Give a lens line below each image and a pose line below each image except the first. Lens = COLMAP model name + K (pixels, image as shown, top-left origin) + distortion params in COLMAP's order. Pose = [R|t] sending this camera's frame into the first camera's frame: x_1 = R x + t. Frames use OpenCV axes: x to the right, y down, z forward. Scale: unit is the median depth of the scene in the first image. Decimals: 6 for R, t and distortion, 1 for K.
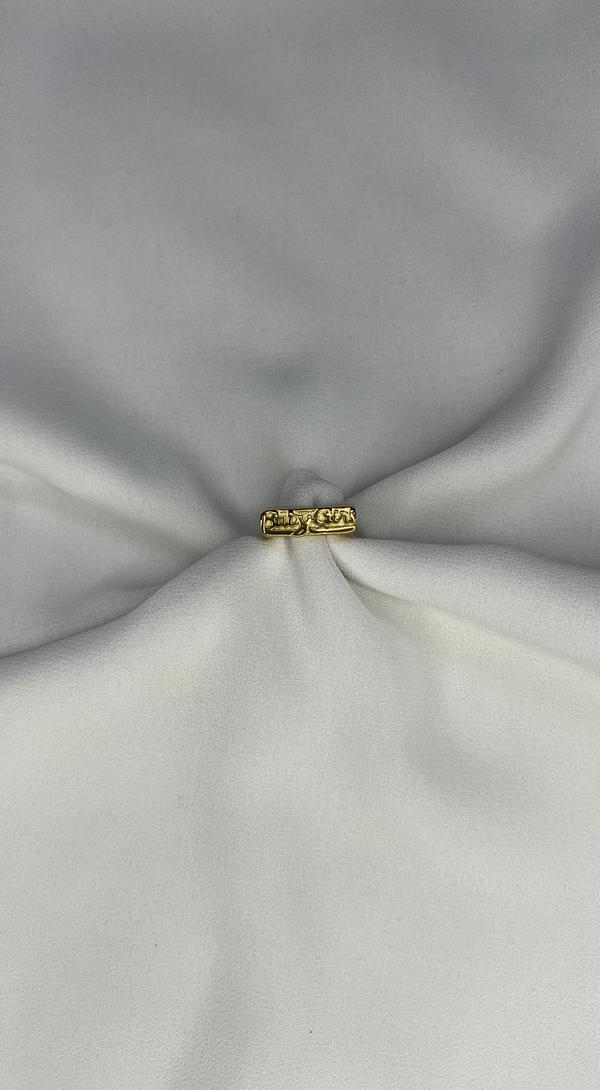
lens RADIAL K [[795.9, 0, 300.0], [0, 795.9, 545.0], [0, 0, 1]] dist [0.001788, 0.000014]
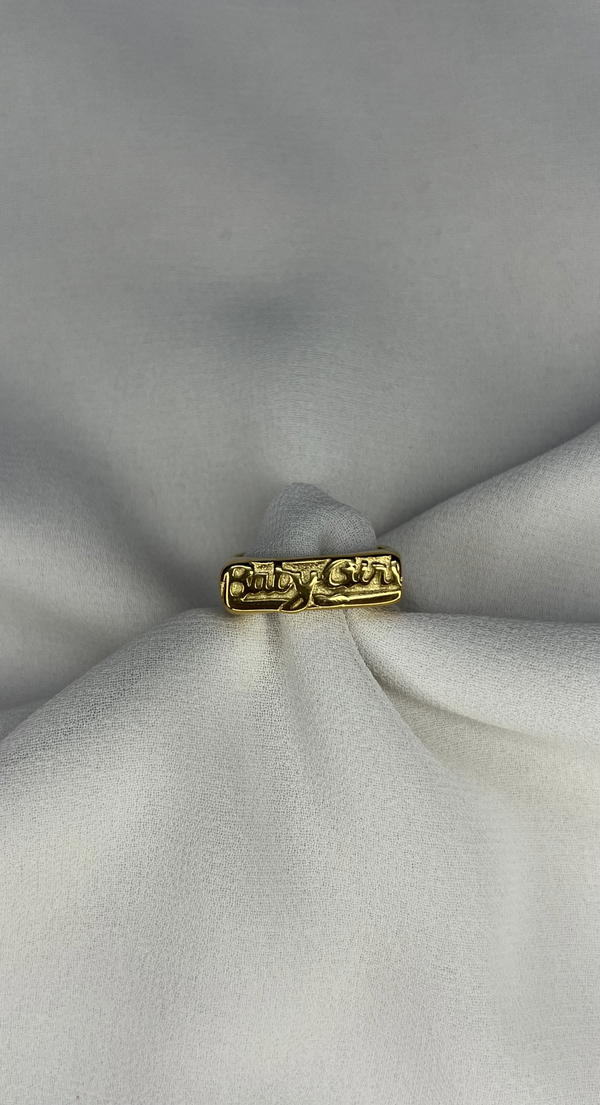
lens RADIAL K [[1285.2, 0, 300.0], [0, 1285.2, 552.5], [0, 0, 1]] dist [-0.010652, -0.008648]
pose [[0.999906, -0.013025, 0.004302, -0.000572], [0.013177, 0.999215, -0.037347, -0.017167], [-0.003812, 0.037400, 0.999293, 0.141404]]
